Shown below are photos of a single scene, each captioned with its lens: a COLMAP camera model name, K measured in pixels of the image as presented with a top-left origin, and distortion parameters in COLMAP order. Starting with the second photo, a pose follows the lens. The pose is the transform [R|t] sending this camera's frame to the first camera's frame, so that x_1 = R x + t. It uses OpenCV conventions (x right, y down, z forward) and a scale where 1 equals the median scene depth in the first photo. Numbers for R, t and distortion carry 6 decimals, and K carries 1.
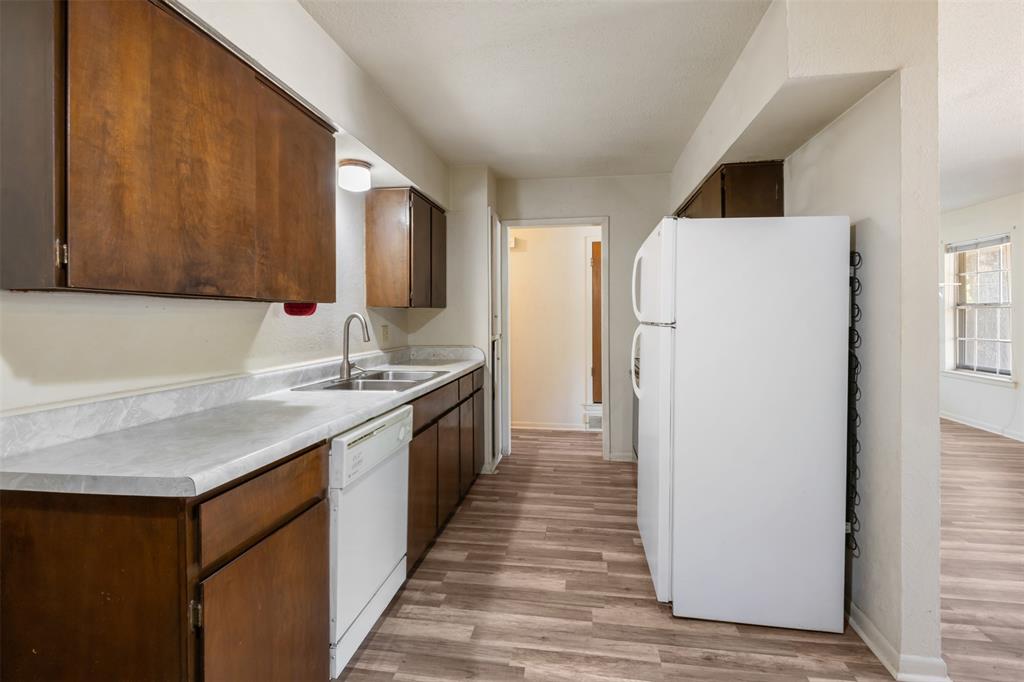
lens RADIAL K [[492.4, 0, 515.5], [0, 492.4, 317.1], [0, 0, 1]] dist [0.020225, -0.001432]
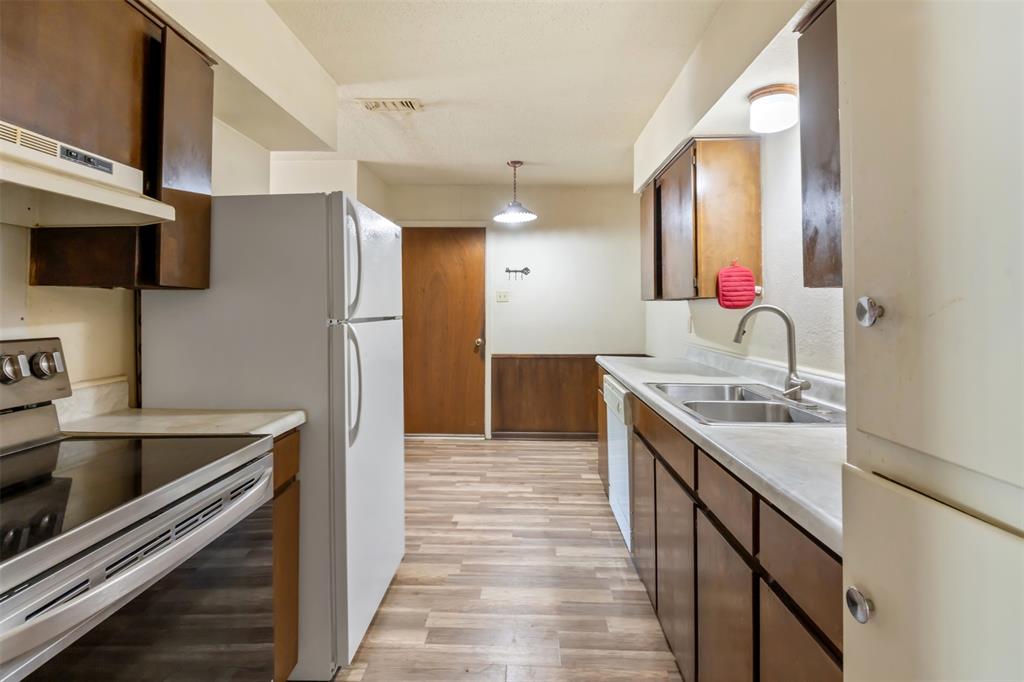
lens RADIAL K [[492.4, 0, 511.4], [0, 492.4, 306.3], [0, 0, 1]] dist [0.020225, -0.001432]
pose [[-0.994219, 0.001245, -0.107366, 0.146383], [0.001803, 0.999985, -0.005106, -0.003037], [0.107358, -0.005270, -0.994206, 1.986865]]
